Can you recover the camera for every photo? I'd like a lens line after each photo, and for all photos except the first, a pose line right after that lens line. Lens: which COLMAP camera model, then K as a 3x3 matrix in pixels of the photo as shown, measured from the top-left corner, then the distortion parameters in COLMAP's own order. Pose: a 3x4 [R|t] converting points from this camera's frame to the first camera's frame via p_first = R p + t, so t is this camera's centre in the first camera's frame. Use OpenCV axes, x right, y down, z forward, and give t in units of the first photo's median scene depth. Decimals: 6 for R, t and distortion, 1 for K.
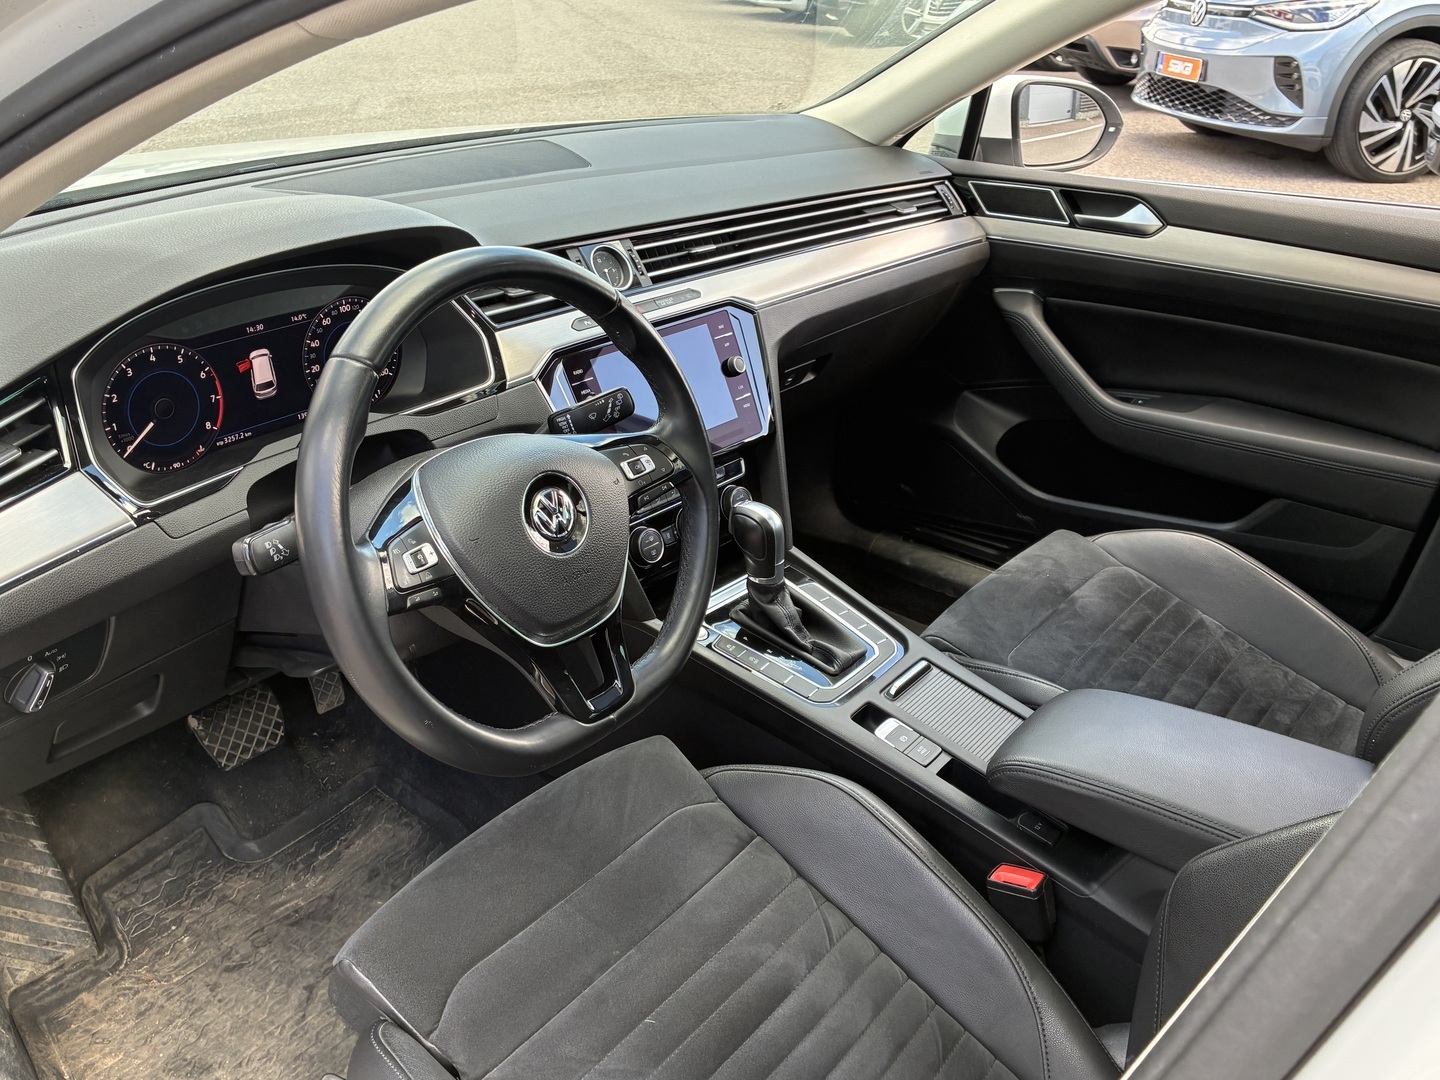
lens RADIAL K [[1298.3, 0, 720.0], [0, 1298.3, 540.0], [0, 0, 1]] dist [0.104410, -0.193617]
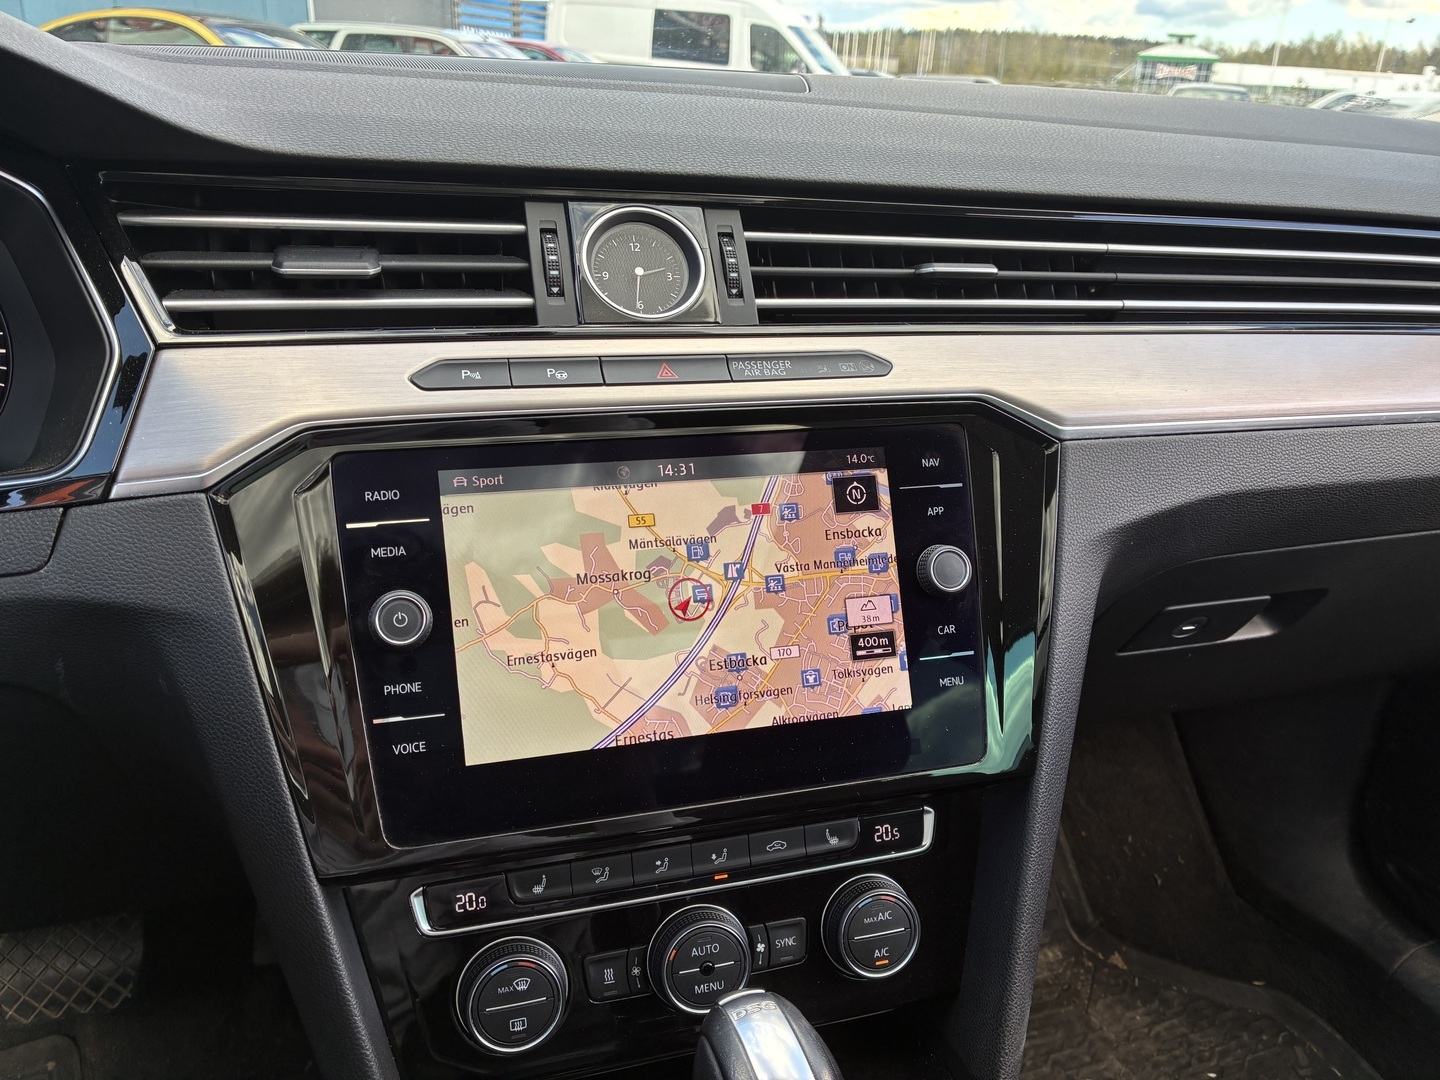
lens RADIAL K [[1098.9, 0, 720.0], [0, 1098.9, 540.0], [0, 0, 1]] dist [0.069207, -0.093761]
pose [[0.838120, 0.208774, -0.503952, 0.112780], [-0.252893, 0.967290, -0.019862, -0.117645], [0.483322, 0.144093, 0.863503, 0.680630]]
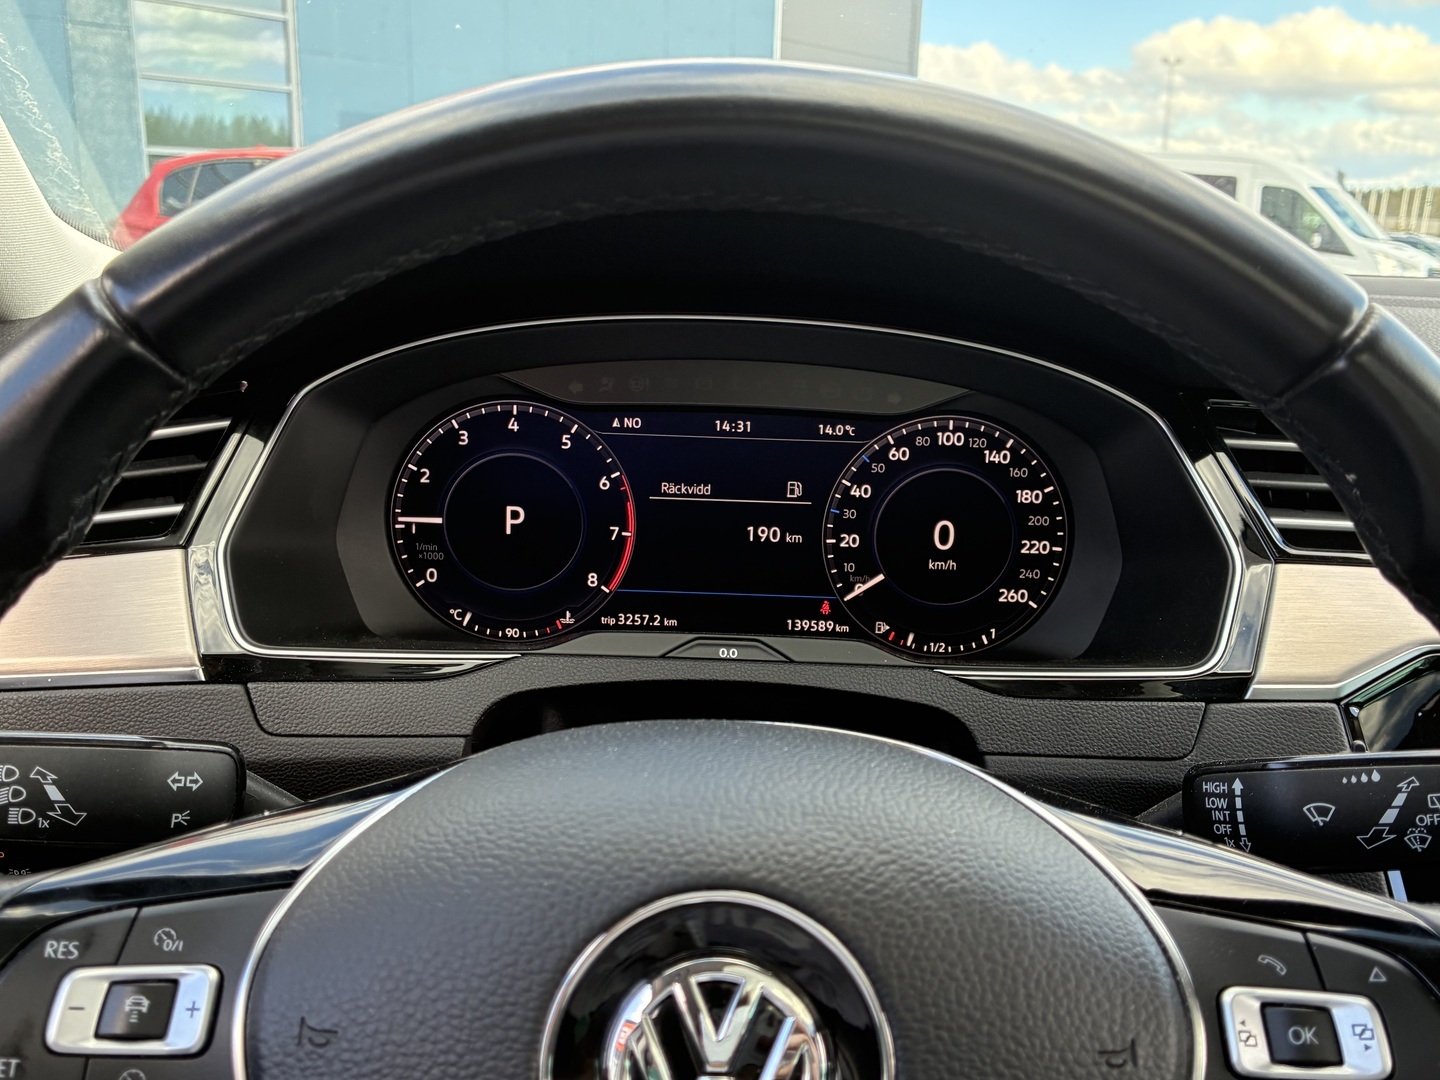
lens RADIAL K [[1298.3, 0, 720.0], [0, 1298.3, 540.0], [0, 0, 1]] dist [0.104410, -0.193617]
pose [[0.609132, 0.176029, -0.773287, 0.028693], [-0.369051, 0.925966, -0.079924, -0.059175], [0.701969, 0.334067, 0.628999, 0.525648]]
